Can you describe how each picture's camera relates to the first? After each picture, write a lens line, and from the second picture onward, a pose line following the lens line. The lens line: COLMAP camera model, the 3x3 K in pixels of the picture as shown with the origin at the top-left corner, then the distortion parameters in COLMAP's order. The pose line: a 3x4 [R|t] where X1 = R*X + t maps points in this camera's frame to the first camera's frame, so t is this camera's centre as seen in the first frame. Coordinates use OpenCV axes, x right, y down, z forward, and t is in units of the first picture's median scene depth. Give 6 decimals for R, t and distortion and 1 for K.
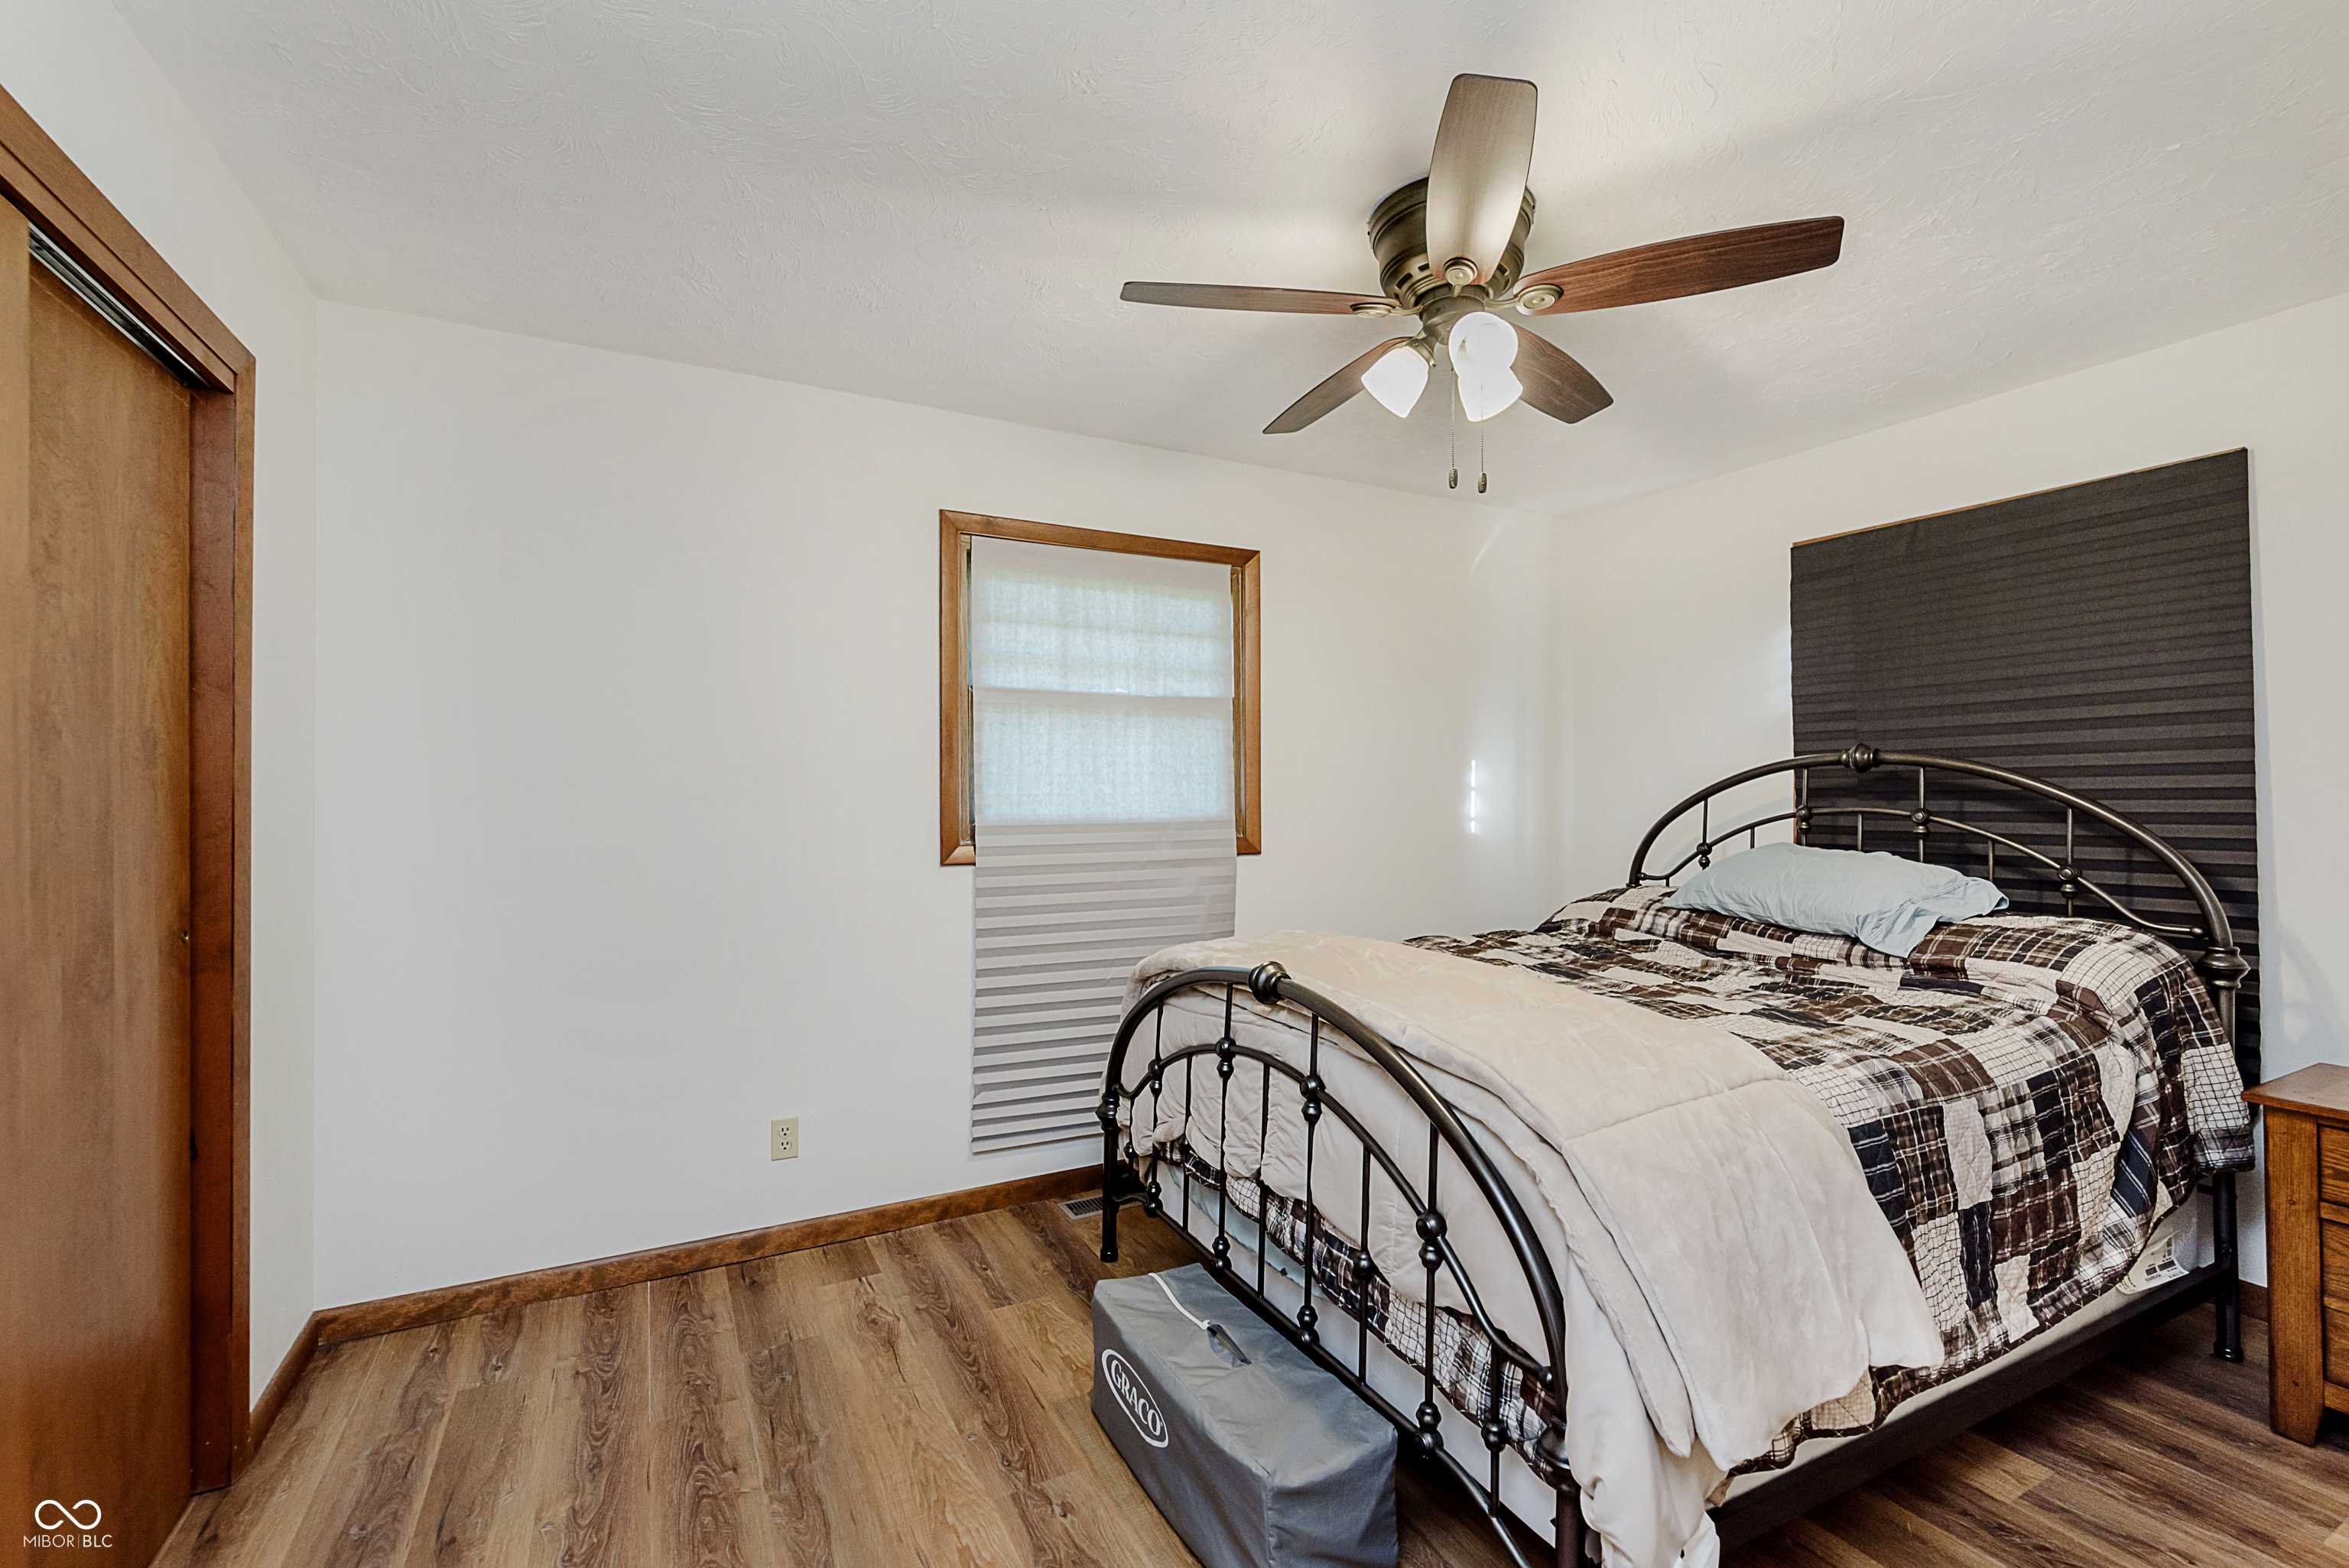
lens RADIAL K [[1023.0, 0, 1185.3], [0, 1023.0, 776.0], [0, 0, 1]] dist [-0.003286, 0.001419]
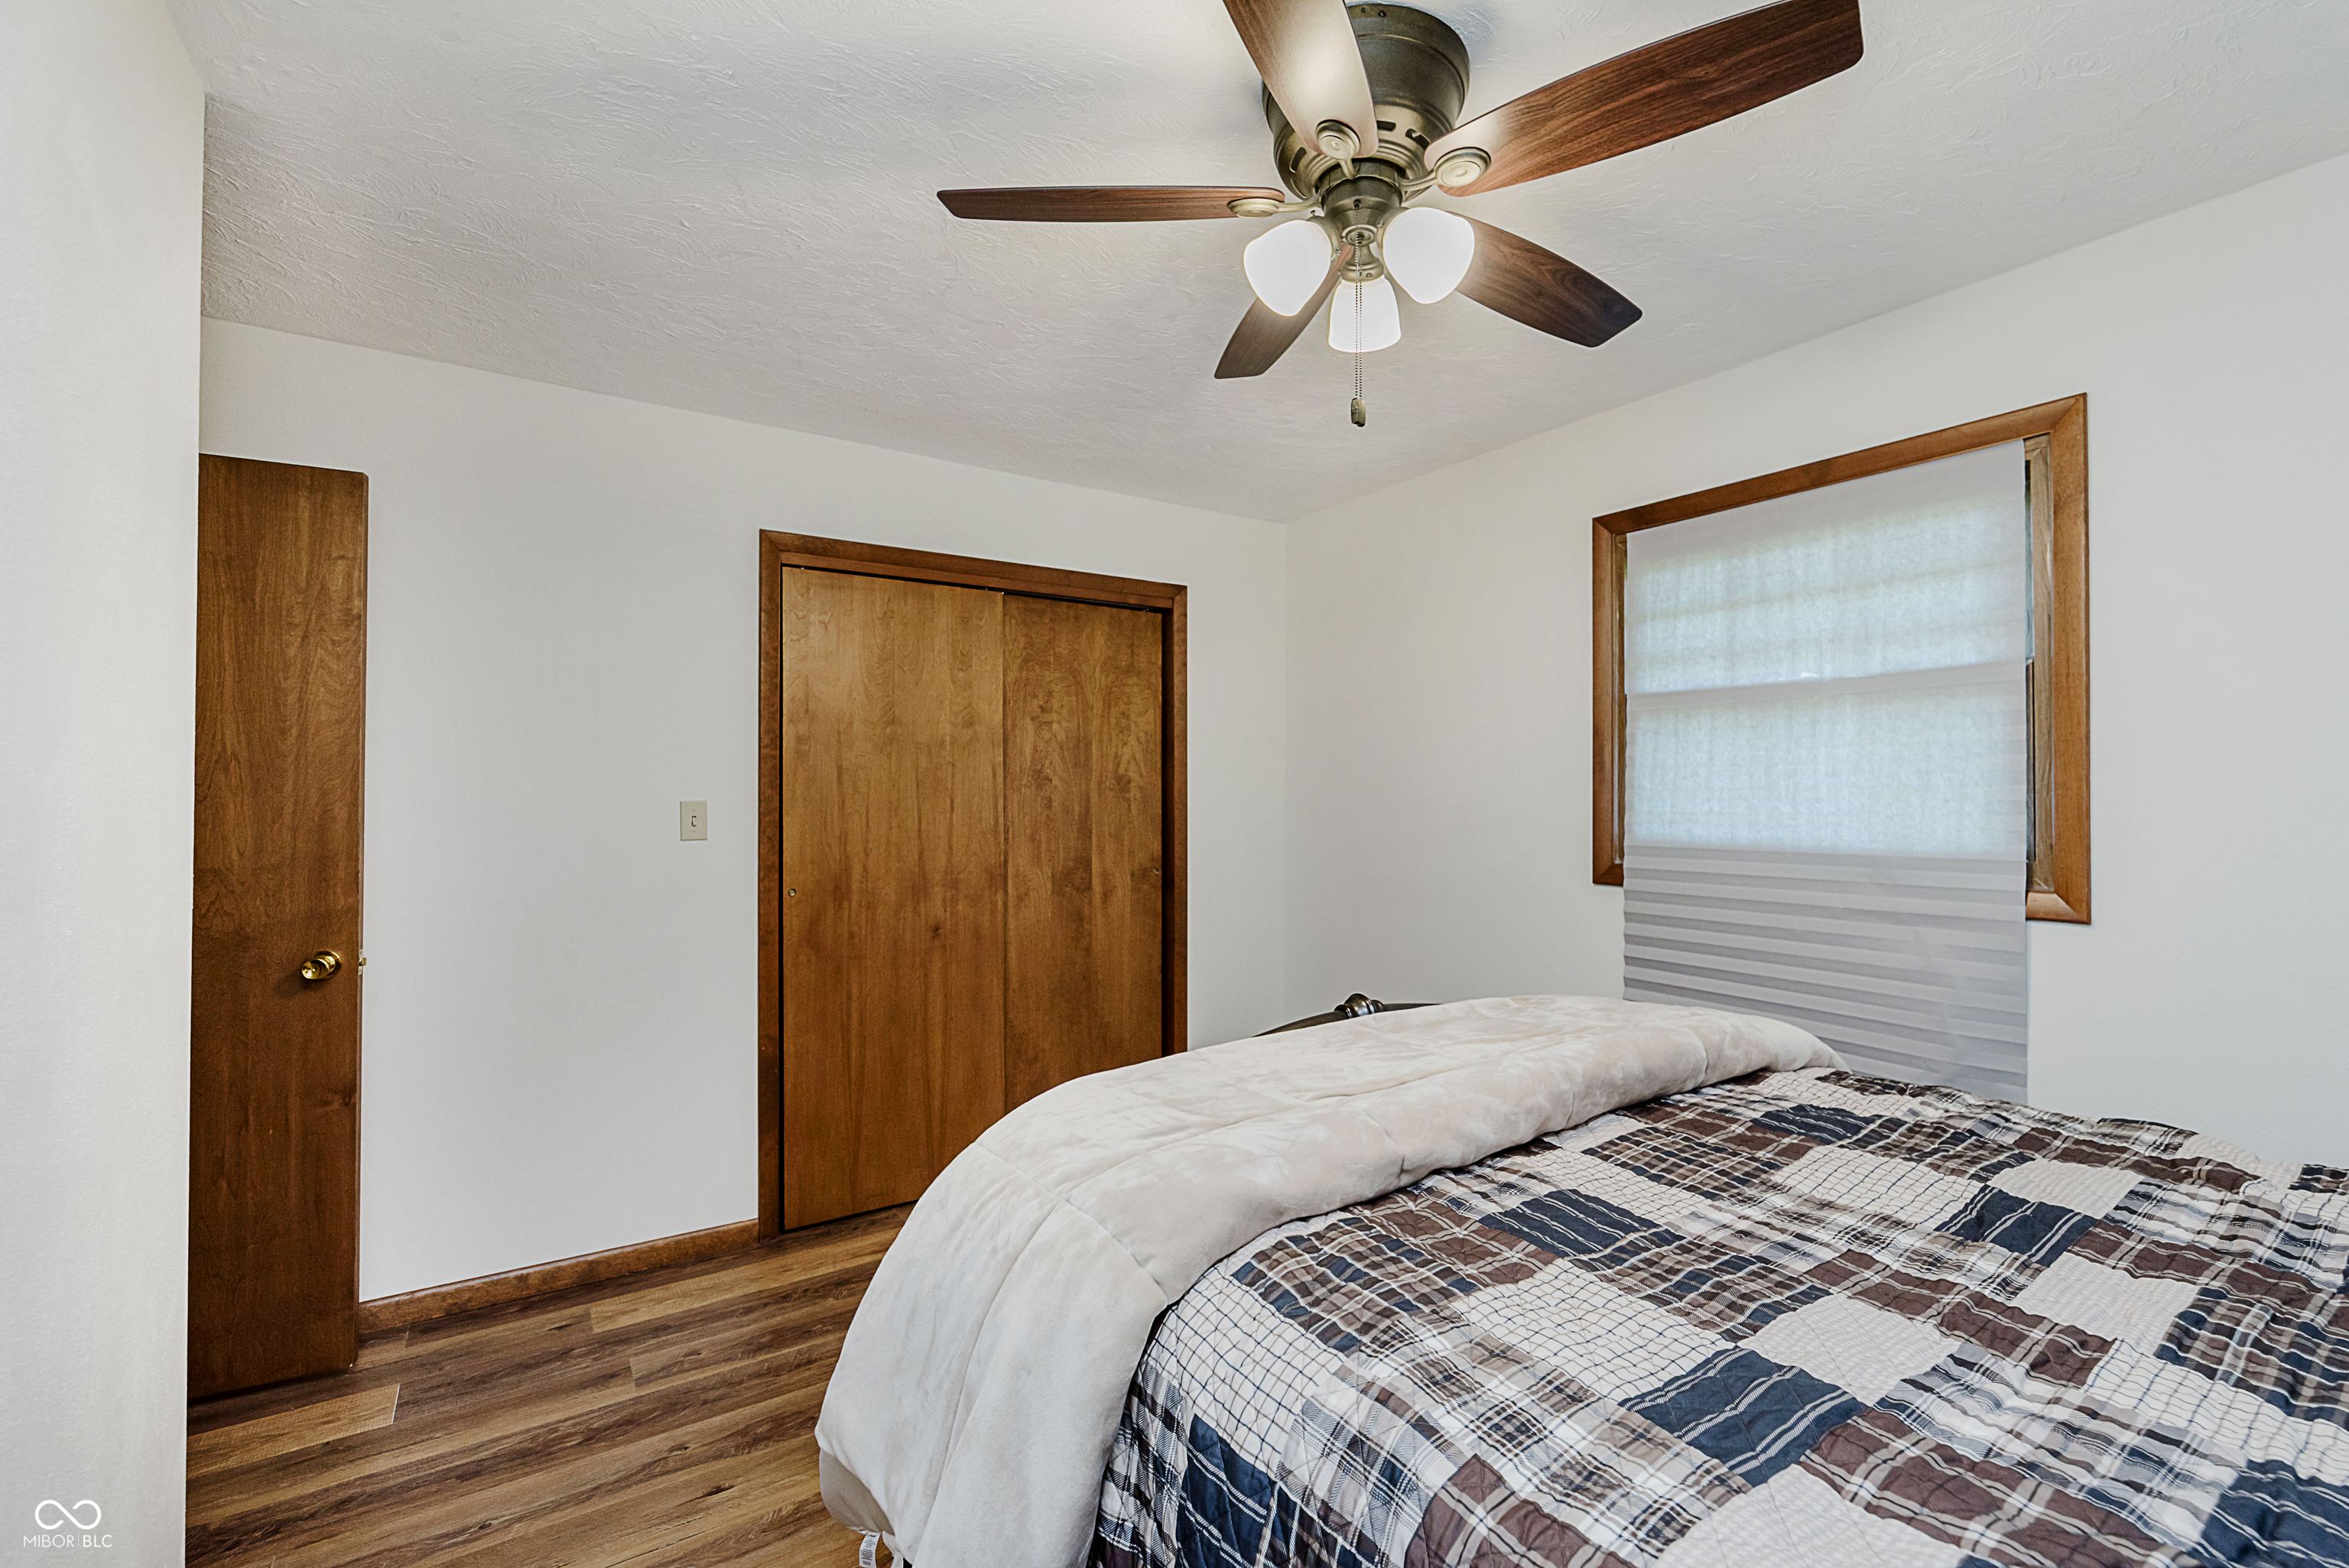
lens RADIAL K [[1023.0, 0, 1183.7], [0, 1023.0, 788.6], [0, 0, 1]] dist [-0.003286, 0.001419]
pose [[0.093524, -0.007035, -0.995592, 0.649130], [0.009745, 0.999934, -0.006150, -0.000853], [0.995569, -0.009127, 0.093586, 0.486289]]
